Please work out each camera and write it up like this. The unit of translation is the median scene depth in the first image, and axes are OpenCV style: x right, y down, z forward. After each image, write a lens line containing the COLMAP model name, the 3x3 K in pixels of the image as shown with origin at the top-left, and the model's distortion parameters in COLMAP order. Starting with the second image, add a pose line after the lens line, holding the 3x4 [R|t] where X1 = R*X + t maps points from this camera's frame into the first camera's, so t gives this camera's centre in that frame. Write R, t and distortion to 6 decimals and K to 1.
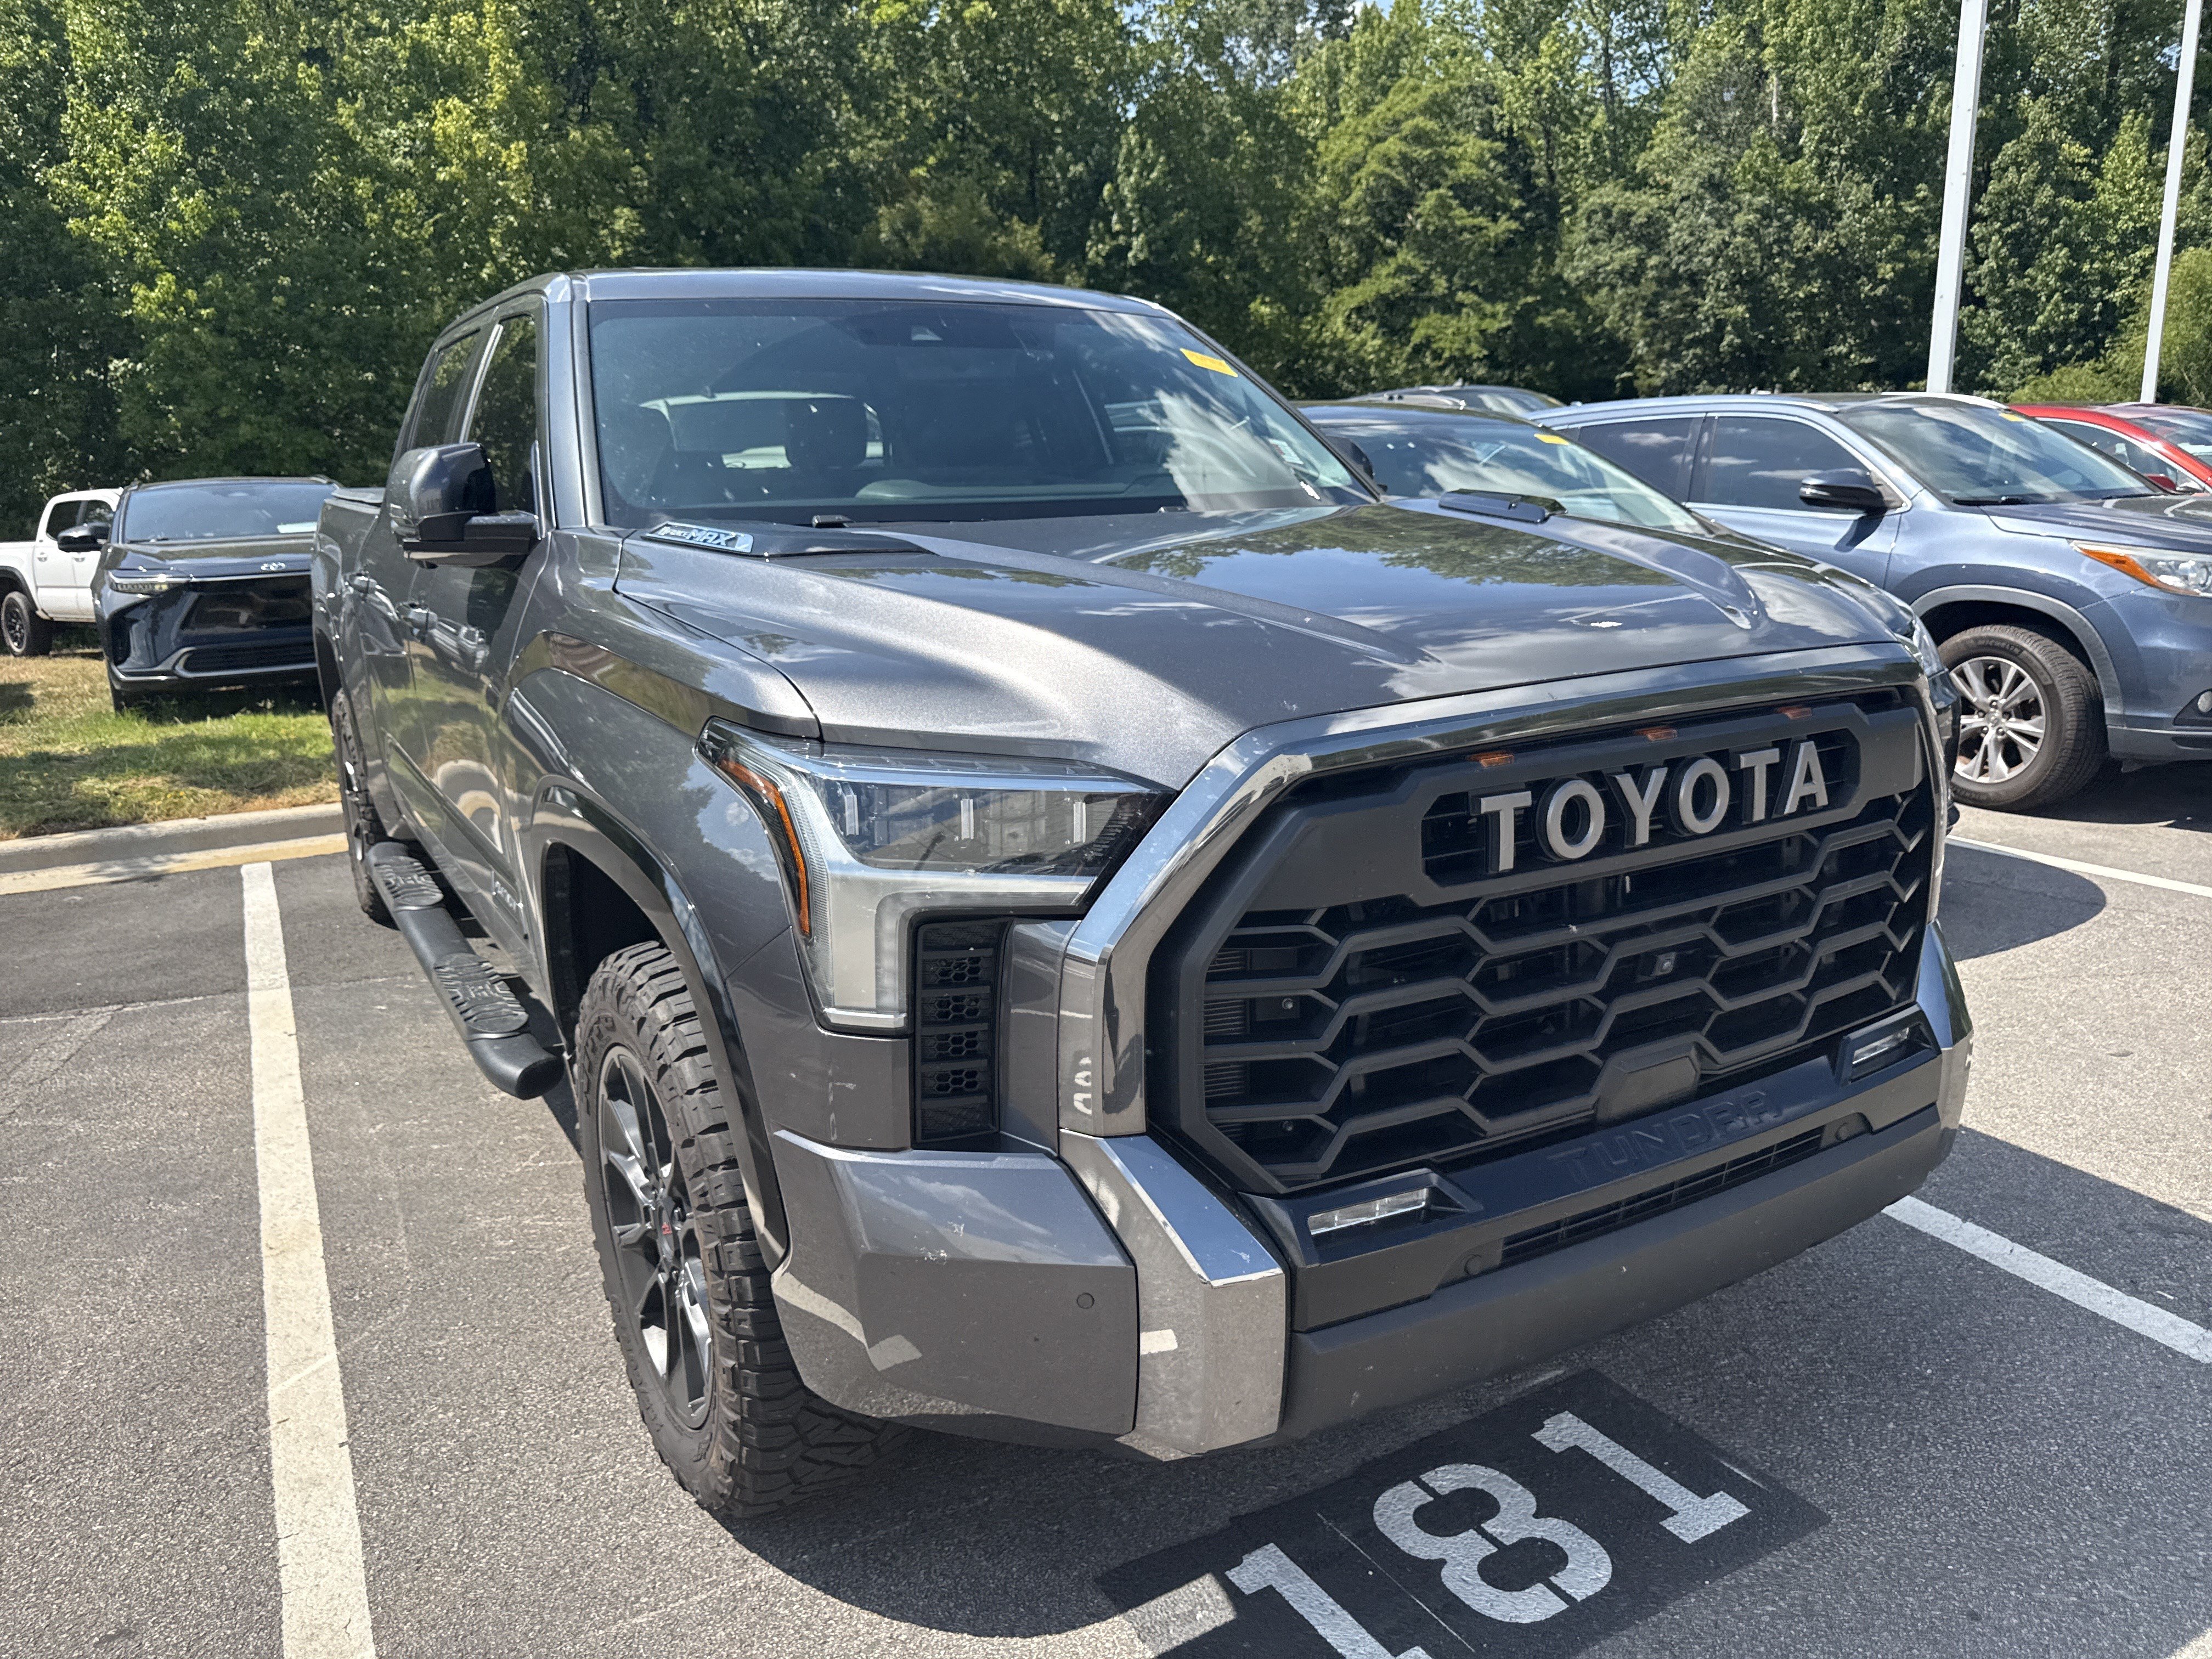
lens RADIAL K [[1577.8, 0, 1105.9], [0, 1577.8, 823.8], [0, 0, 1]] dist [0.015350, -0.019918]
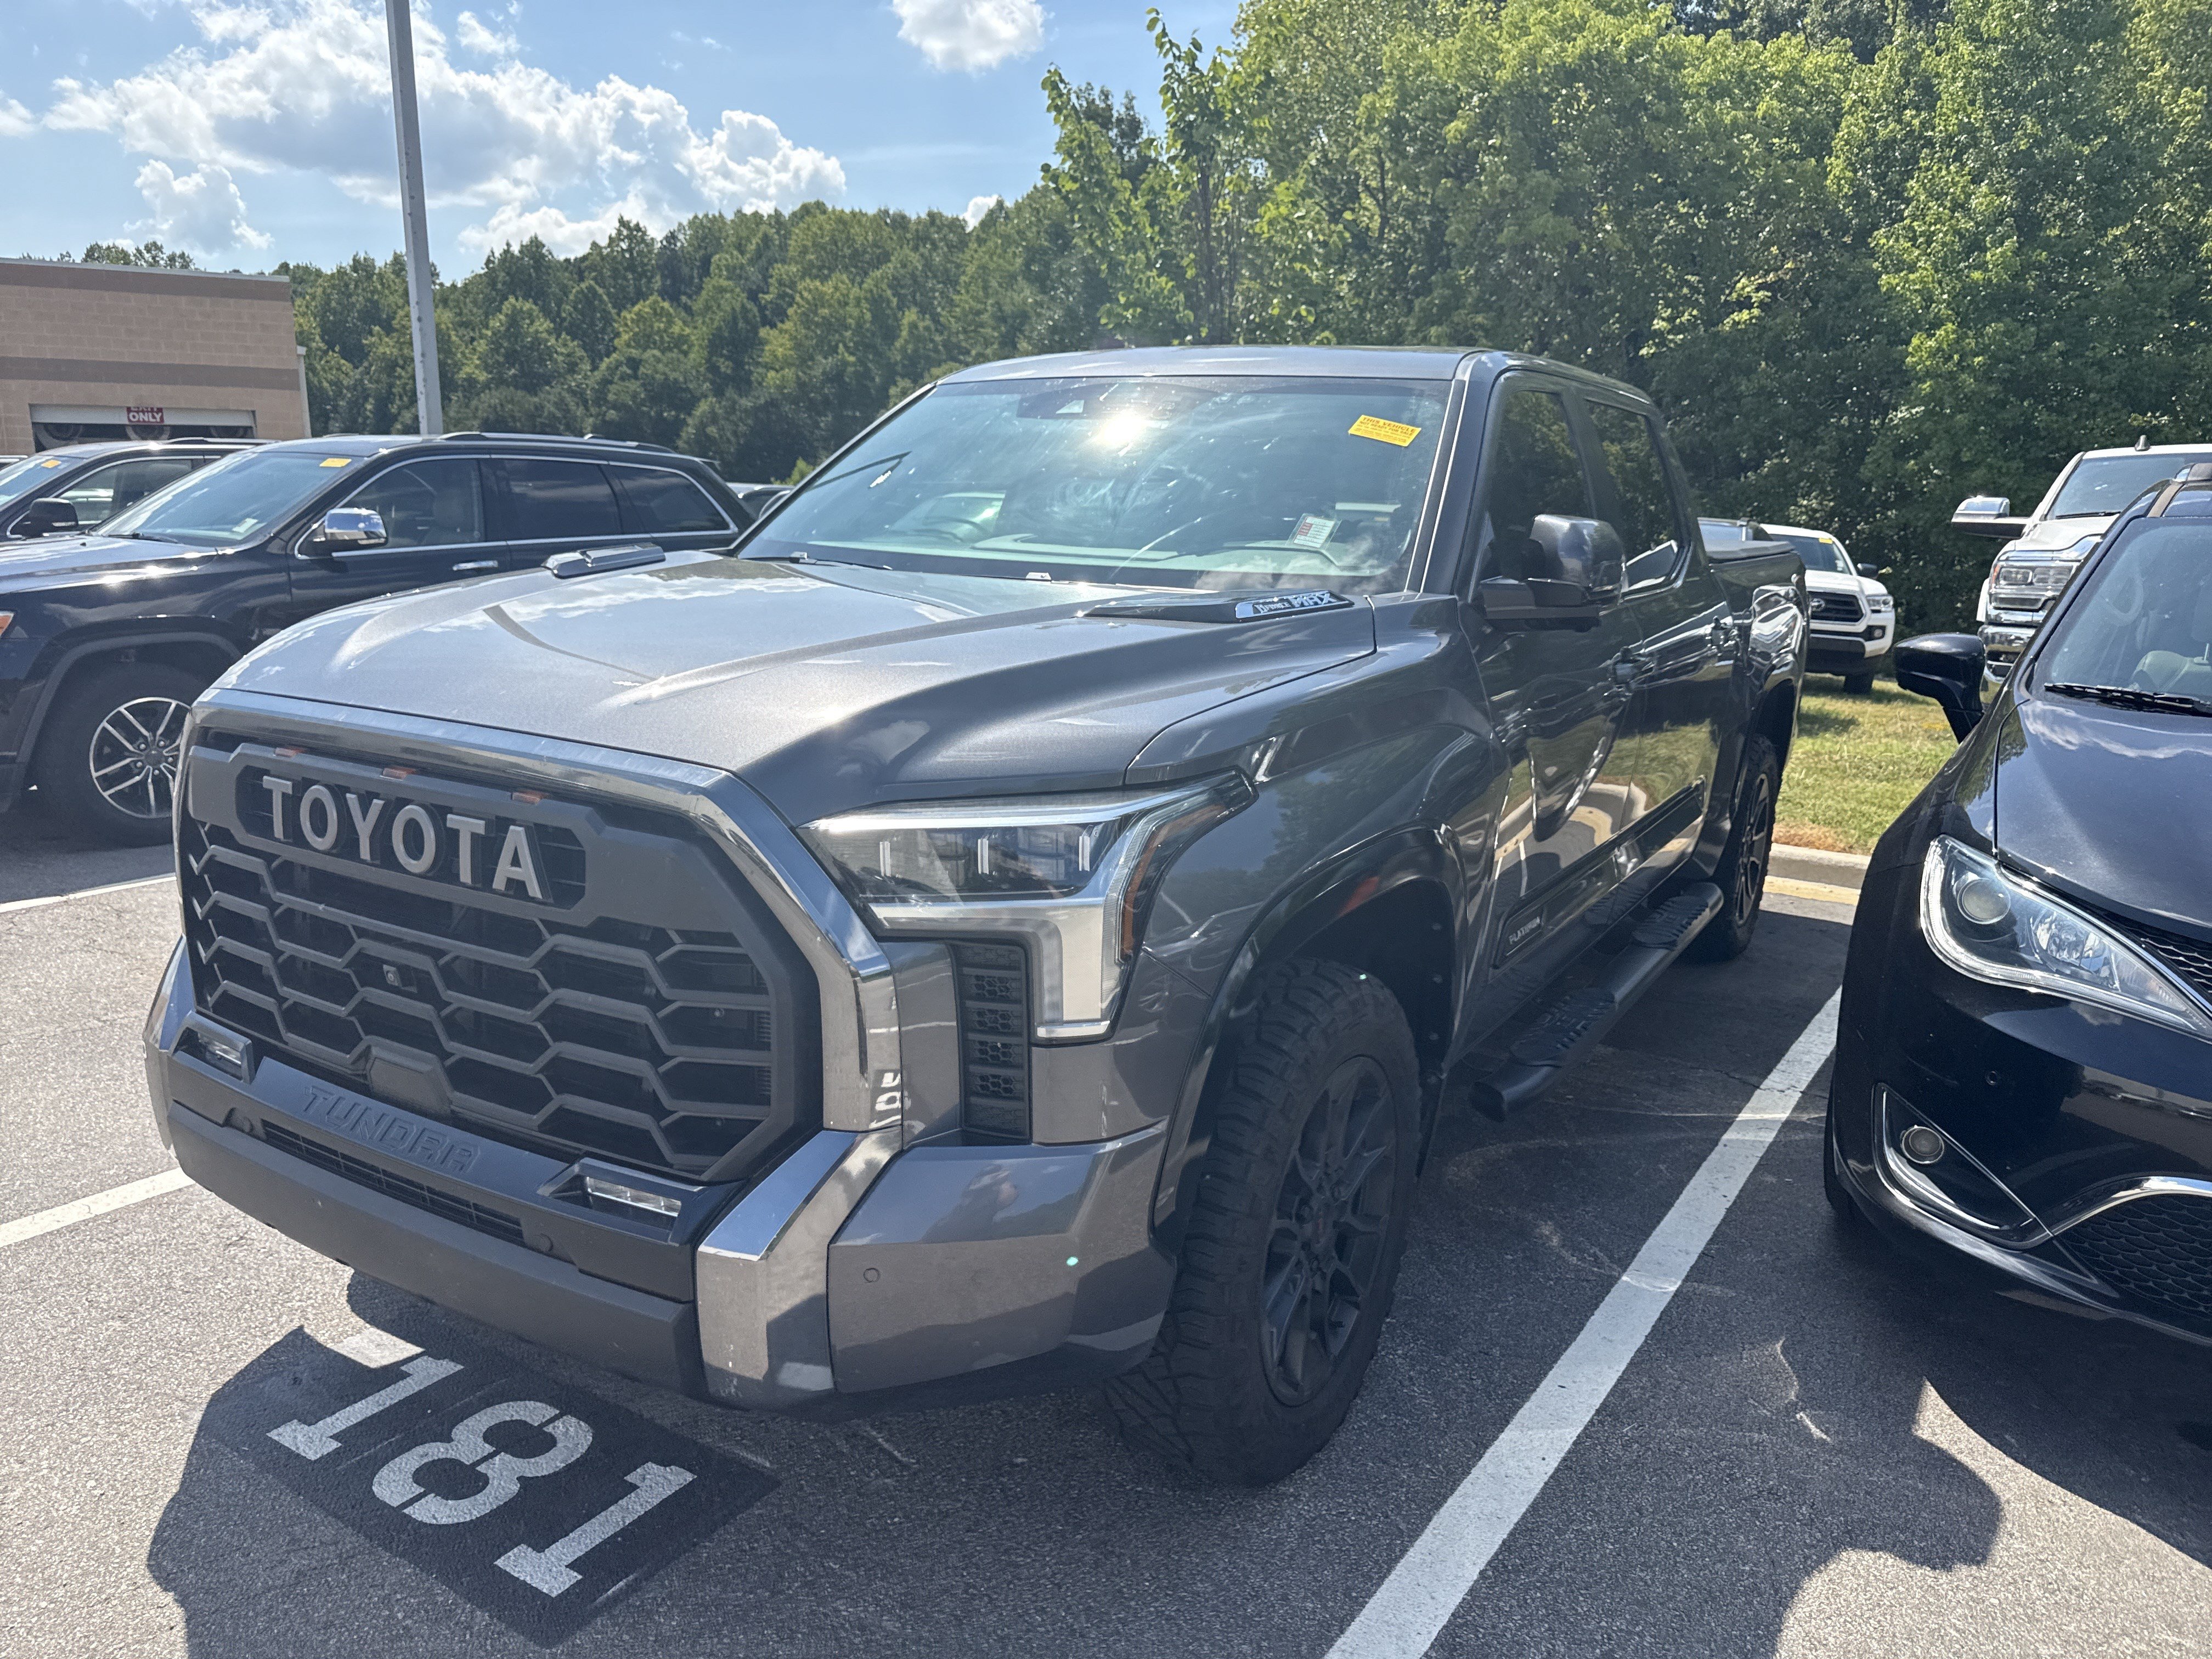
lens RADIAL K [[1577.8, 0, 1089.9], [0, 1577.8, 834.0], [0, 0, 1]] dist [0.015350, -0.019918]
pose [[0.459761, 0.222684, -0.859669, 0.106789], [-0.238967, 0.963366, 0.121743, -0.018535], [0.855286, 0.149460, 0.496132, 0.059152]]
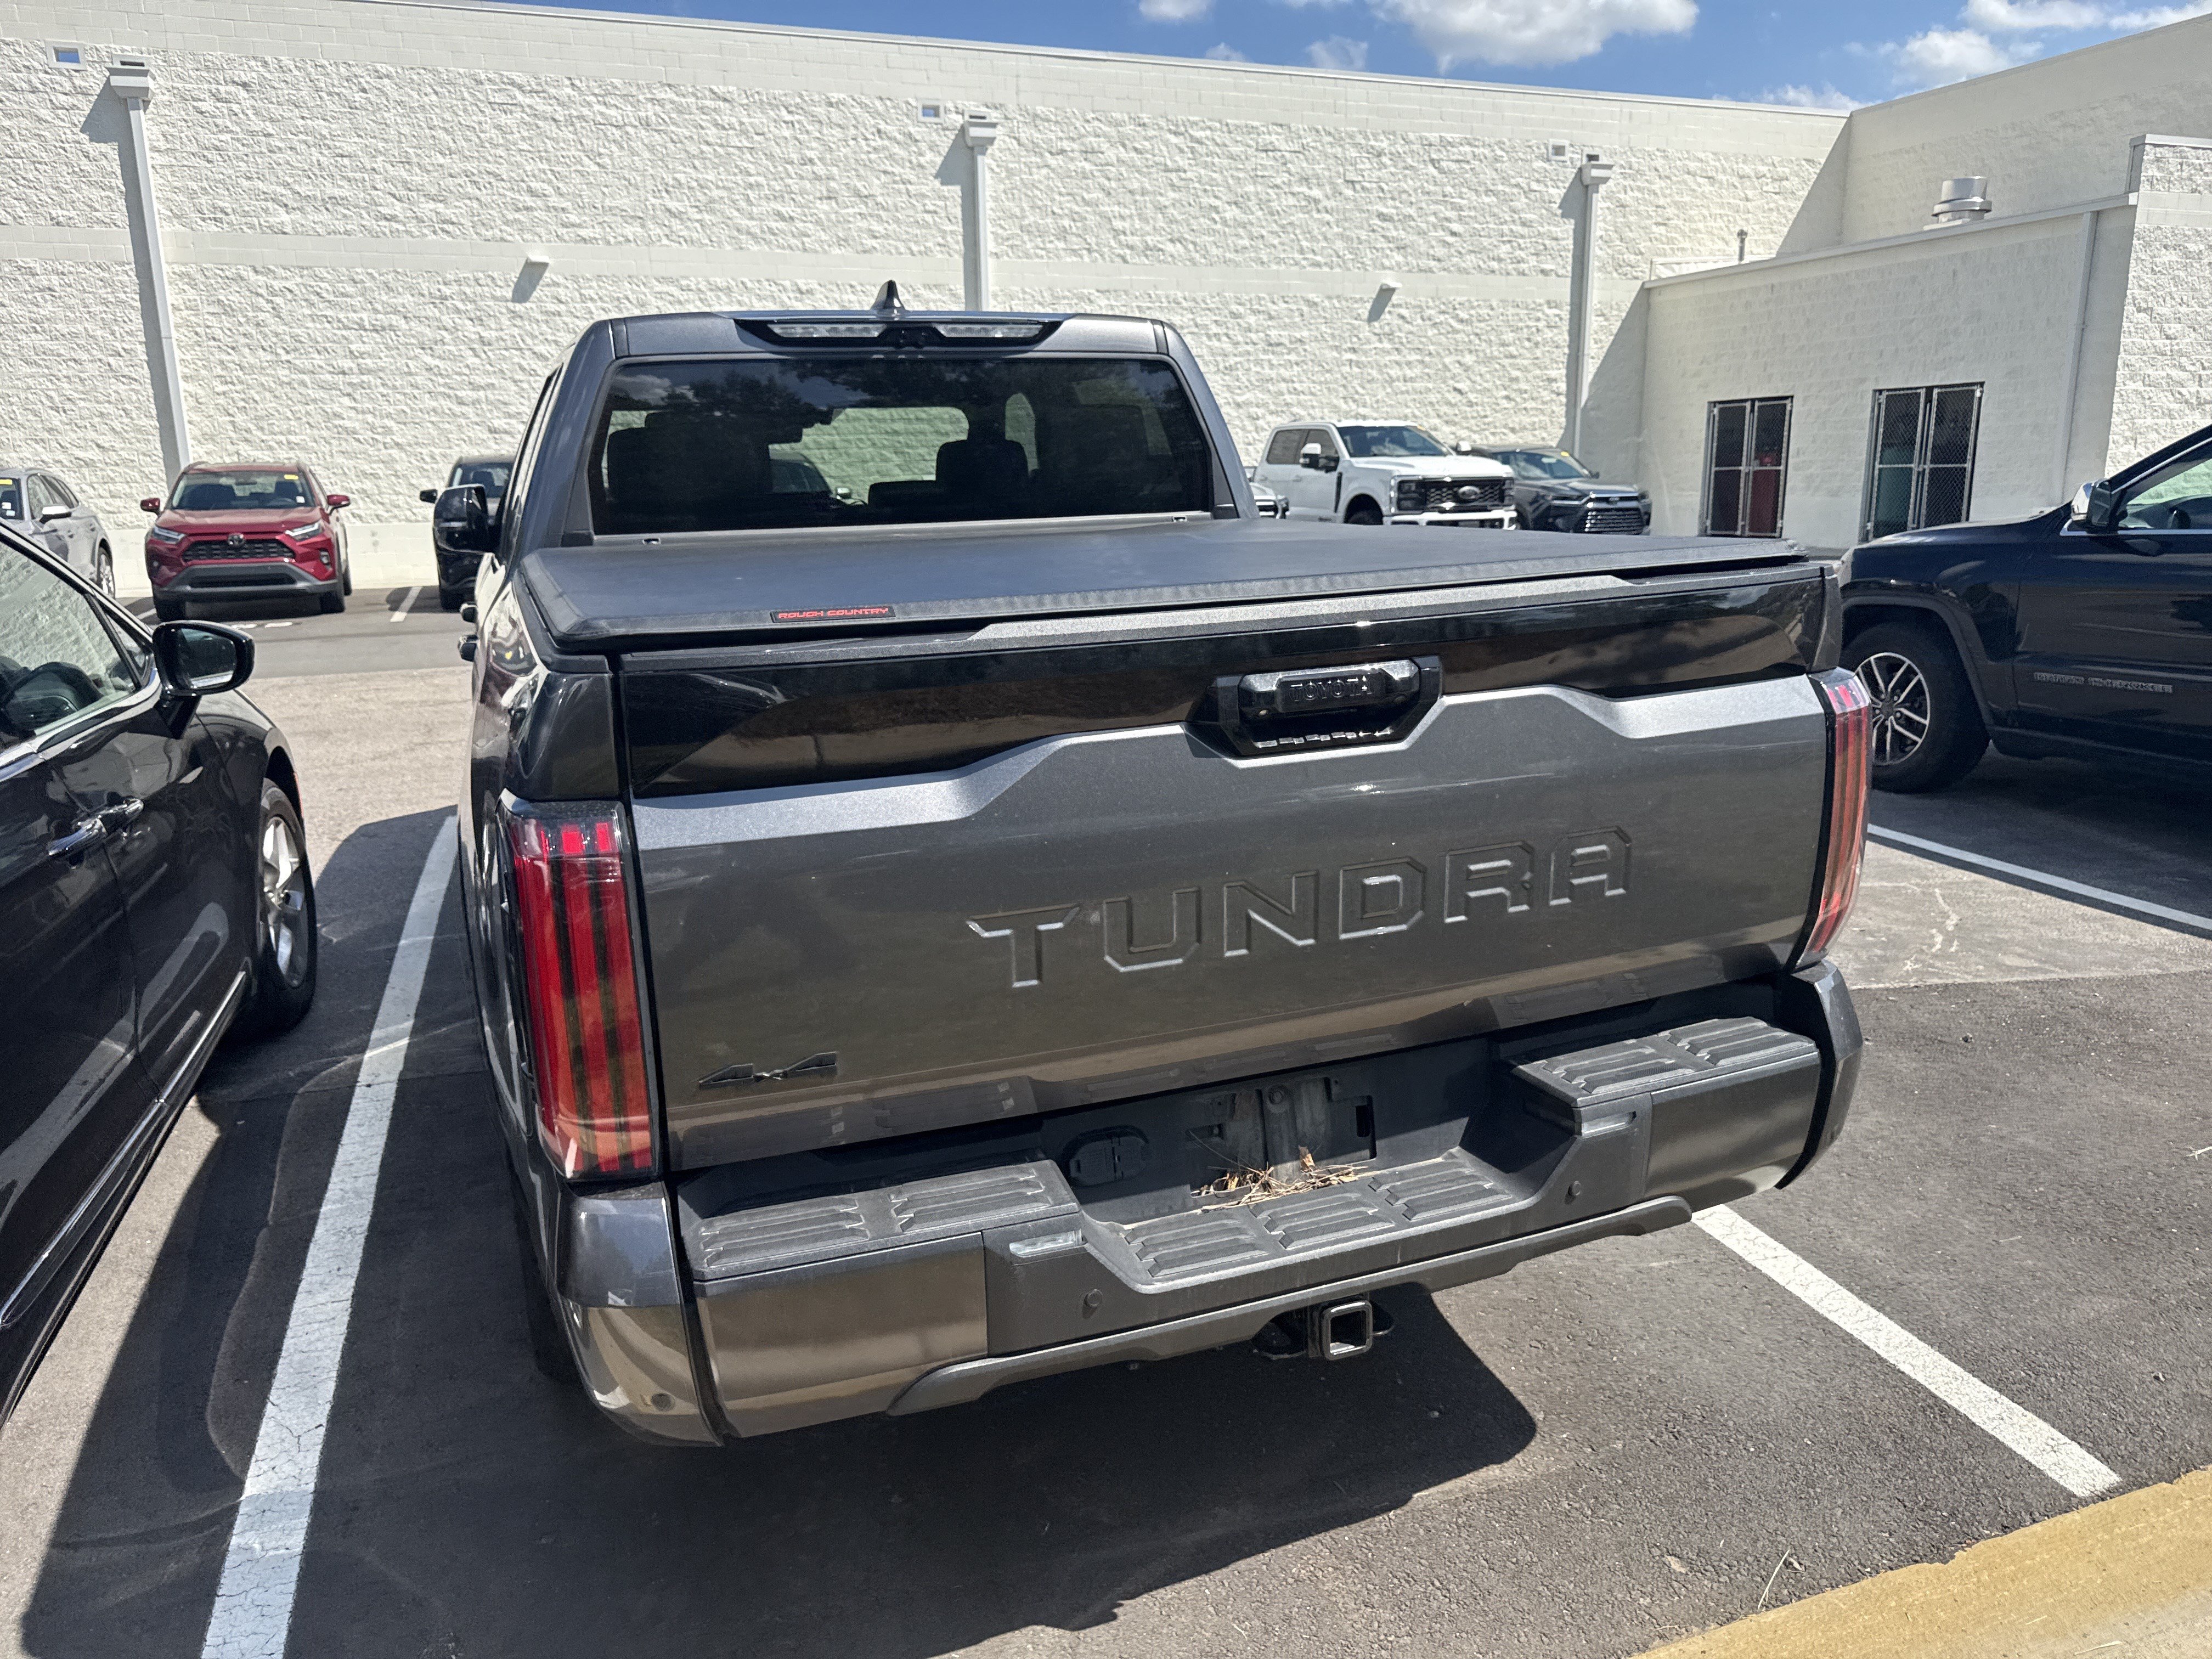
lens RADIAL K [[1580.0, 0, 1103.1], [0, 1580.0, 836.3], [0, 0, 1]] dist [0.007516, -0.010524]
pose [[-0.984168, 0.006150, 0.177130, -0.087613], [0.084871, 0.893717, 0.440530, -0.073624], [-0.155595, 0.448589, -0.880090, 0.313450]]
